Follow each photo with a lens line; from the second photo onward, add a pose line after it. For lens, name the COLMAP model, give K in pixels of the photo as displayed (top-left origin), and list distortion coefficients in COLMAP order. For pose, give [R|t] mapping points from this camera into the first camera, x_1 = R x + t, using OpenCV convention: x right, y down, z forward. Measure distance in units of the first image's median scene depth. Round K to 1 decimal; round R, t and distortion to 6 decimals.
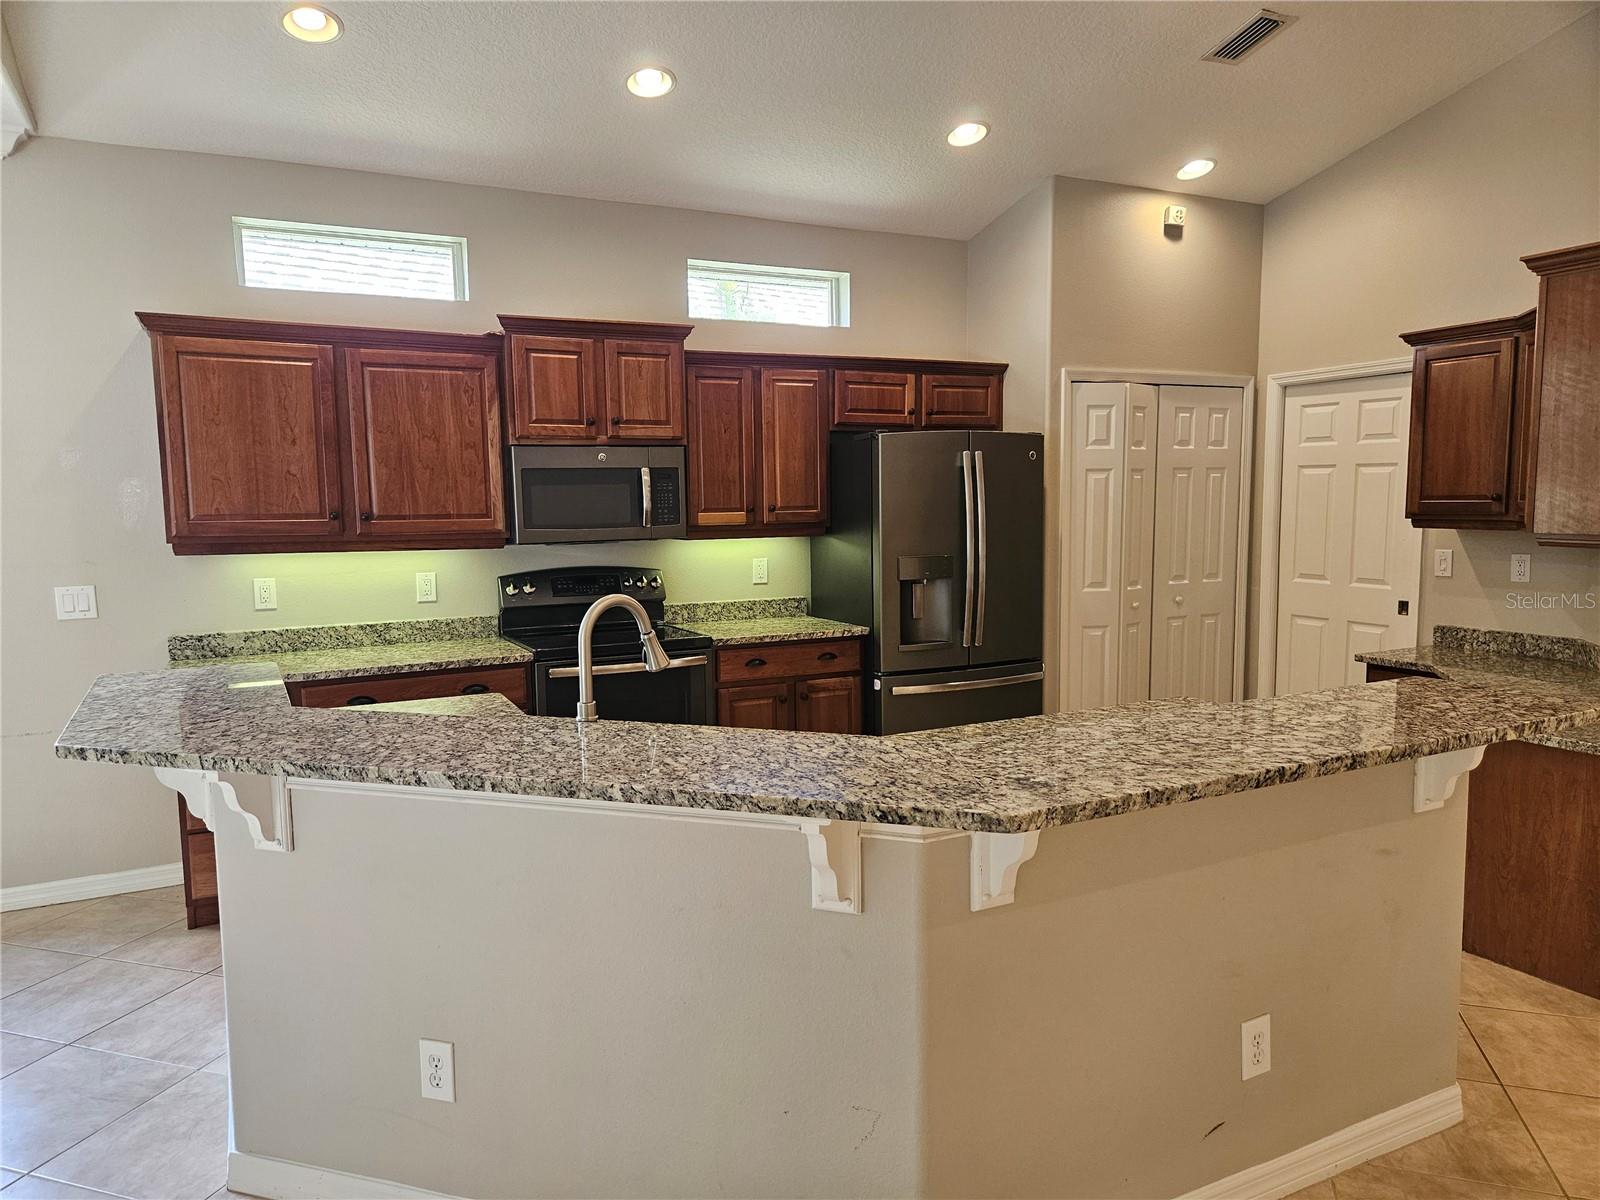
lens RADIAL K [[1078.0, 0, 798.1], [0, 1078.0, 613.1], [0, 0, 1]] dist [0.056857, -0.046124]
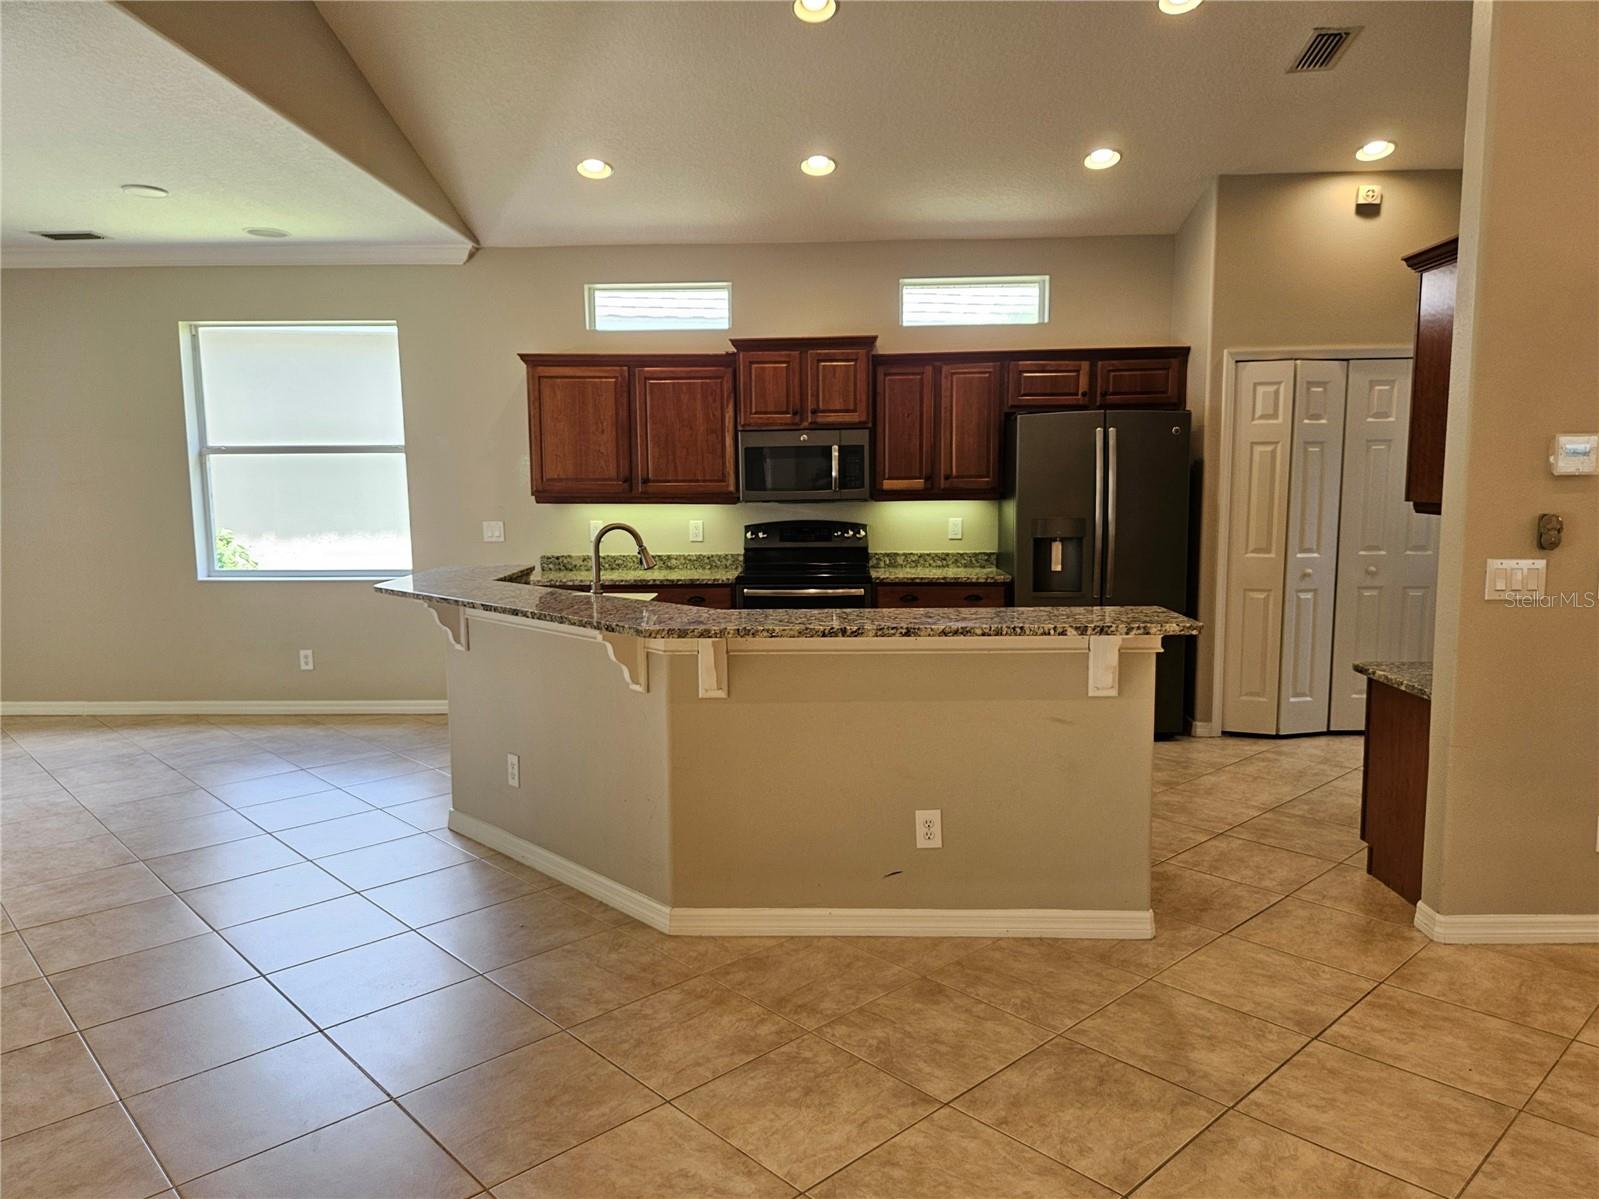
lens RADIAL K [[1077.3, 0, 799.1], [0, 1077.3, 614.0], [0, 0, 1]] dist [0.056857, -0.046124]
pose [[0.883358, 0.065867, -0.464047, 0.454540], [-0.053924, 0.997784, 0.038976, 0.023200], [0.465586, -0.009407, 0.884952, -0.202126]]
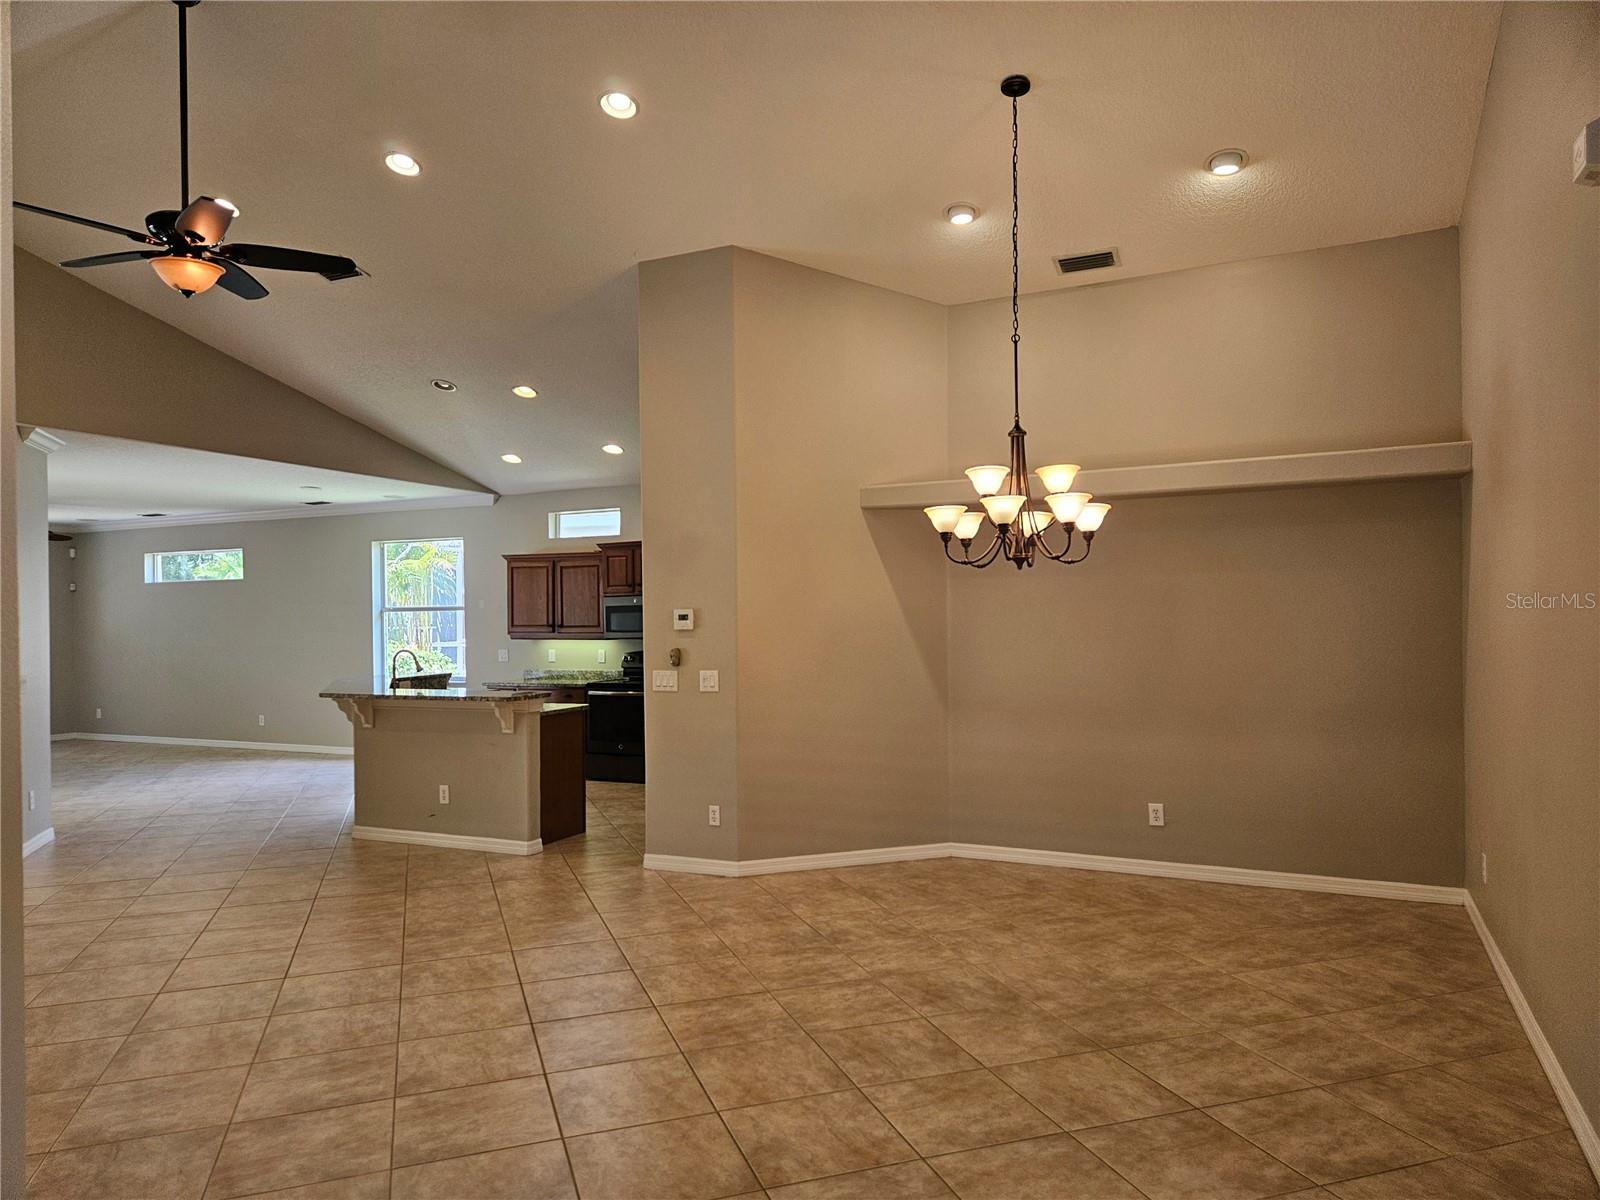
lens RADIAL K [[1078.0, 0, 828.2], [0, 1078.0, 606.1], [0, 0, 1]] dist [0.056857, -0.046124]
pose [[0.618860, -0.000991, -0.785501, 1.806134], [-0.082079, 0.994443, -0.065921, -0.019607], [0.781202, 0.105269, 0.615339, -0.056531]]
